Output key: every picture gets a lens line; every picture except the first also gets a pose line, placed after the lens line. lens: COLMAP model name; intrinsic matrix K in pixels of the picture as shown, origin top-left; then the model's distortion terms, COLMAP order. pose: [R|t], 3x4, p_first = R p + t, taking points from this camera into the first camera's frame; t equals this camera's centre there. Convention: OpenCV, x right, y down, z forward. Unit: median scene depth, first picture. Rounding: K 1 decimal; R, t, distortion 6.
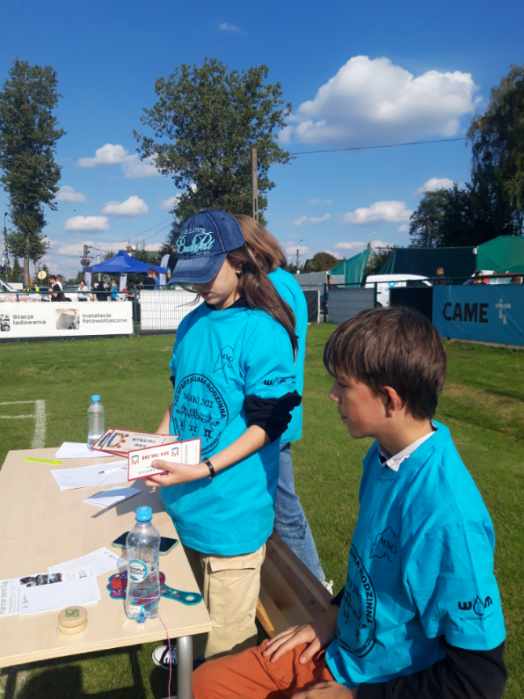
lens RADIAL K [[508.0, 0, 264.8], [0, 508.0, 350.6], [0, 0, 1]] dist [-0.056924, -0.010180]
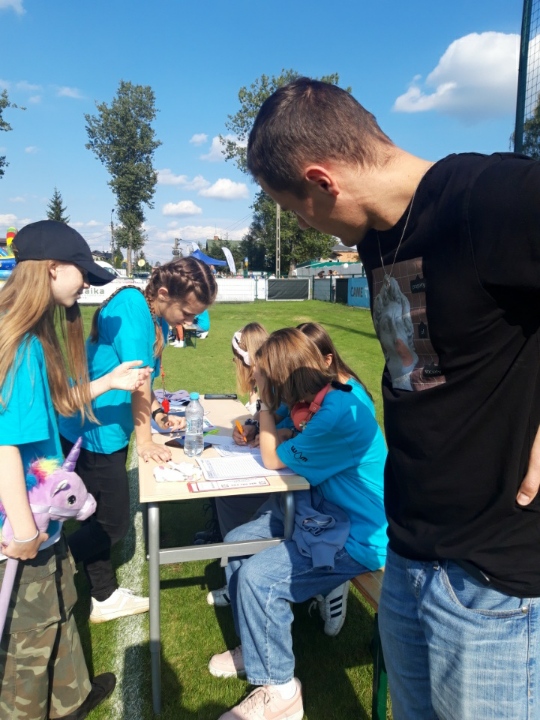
lens RADIAL K [[523.3, 0, 269.7], [0, 523.3, 360.3], [0, 0, 1]] dist [-0.056924, -0.010180]
pose [[0.985938, 0.036472, -0.163084, 0.072722], [-0.029789, 0.998620, 0.043241, 0.020143], [0.164436, -0.037775, 0.985664, -0.191431]]
